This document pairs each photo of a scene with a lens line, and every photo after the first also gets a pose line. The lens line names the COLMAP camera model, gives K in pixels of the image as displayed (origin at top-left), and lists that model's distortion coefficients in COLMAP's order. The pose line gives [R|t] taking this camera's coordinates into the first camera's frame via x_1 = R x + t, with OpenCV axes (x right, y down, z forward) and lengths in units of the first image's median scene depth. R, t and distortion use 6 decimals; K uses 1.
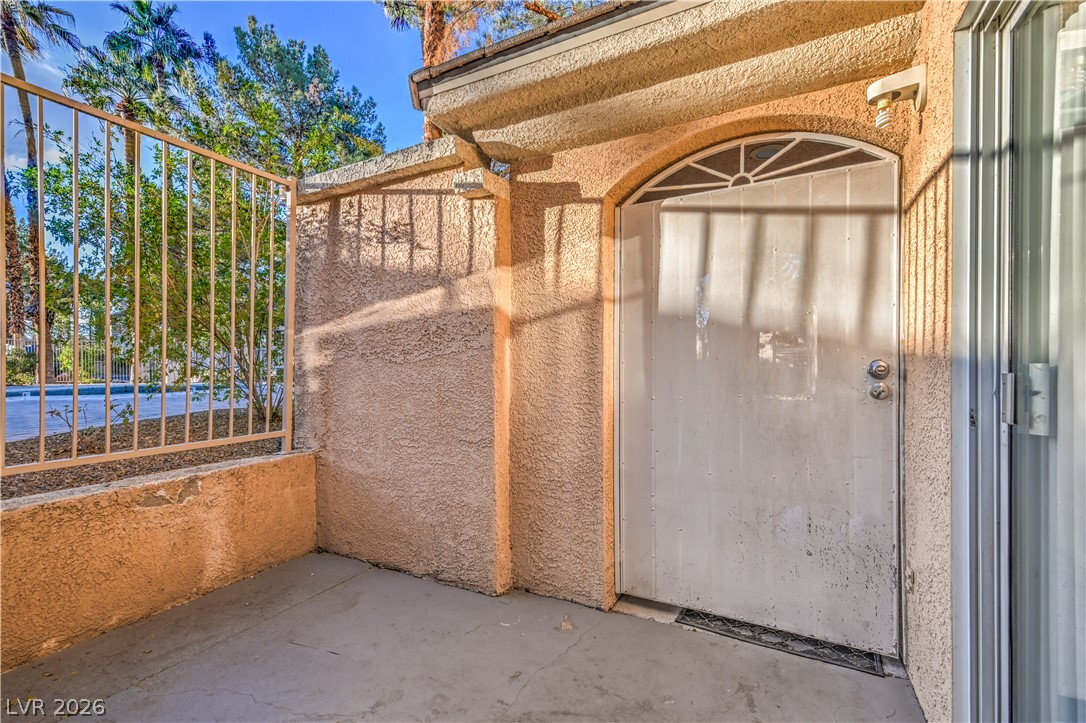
lens RADIAL K [[467.5, 0, 541.1], [0, 467.5, 368.6], [0, 0, 1]] dist [0.021023, -0.005833]
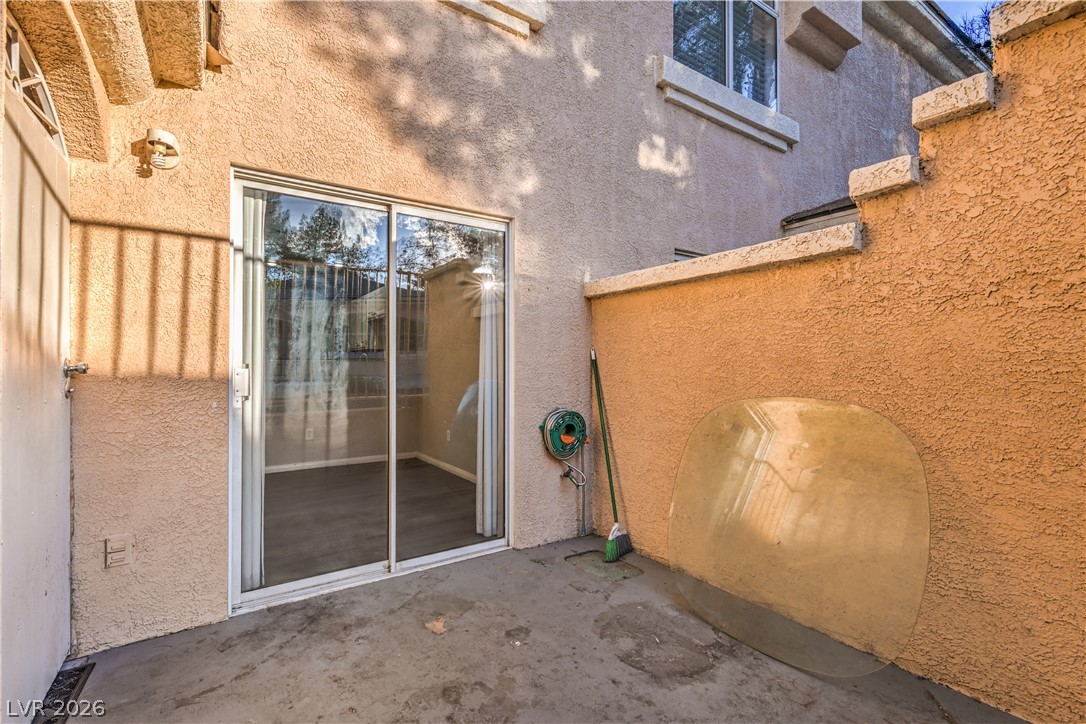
lens RADIAL K [[467.5, 0, 551.4], [0, 467.5, 351.3], [0, 0, 1]] dist [0.021023, -0.005833]
pose [[-0.869880, 0.029772, 0.492363, -0.500293], [0.013133, 0.999221, -0.037218, 0.012123], [-0.493088, -0.025909, -0.869594, 1.055332]]
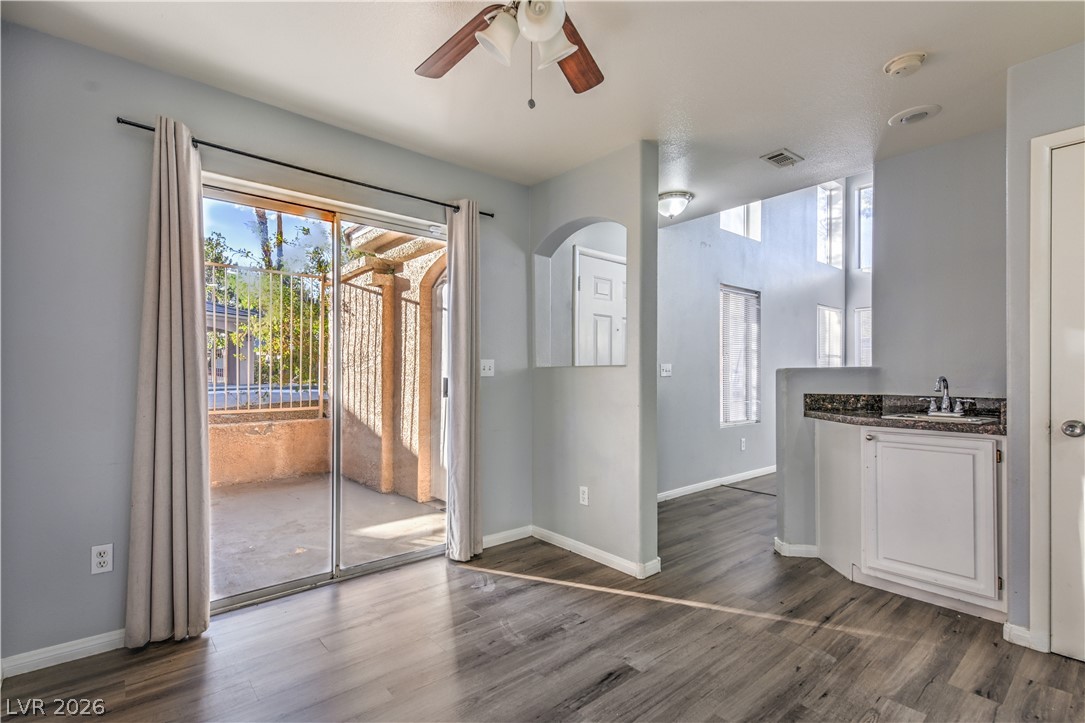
lens RADIAL K [[517.7, 0, 533.6], [0, 517.7, 368.6], [0, 0, 1]] dist [0.013359, -0.000345]
pose [[0.922755, 0.012273, -0.385192, 1.298065], [-0.014359, 0.999894, -0.002538, -0.032992], [0.385120, 0.007872, 0.922833, -0.732767]]
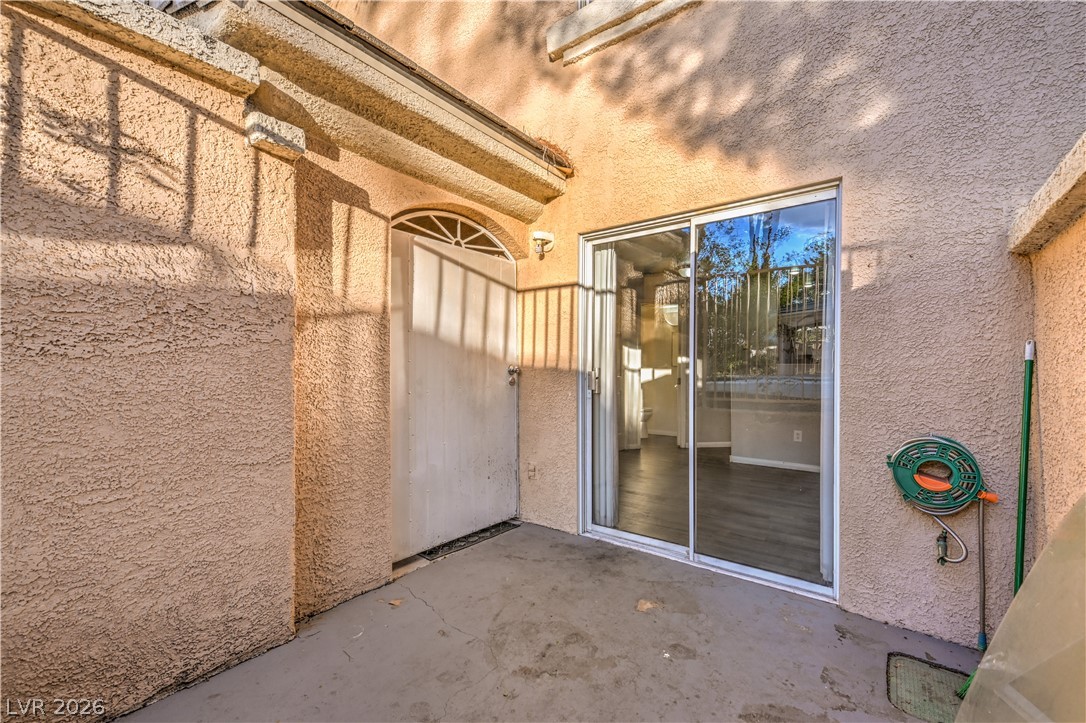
lens RADIAL K [[467.5, 0, 544.6], [0, 467.5, 367.0], [0, 0, 1]] dist [0.021023, -0.005833]
pose [[0.169733, 0.007641, 0.985461, -0.869205], [-0.003153, 0.999969, -0.007210, 0.002593], [-0.985485, -0.001883, 0.169751, 0.417525]]
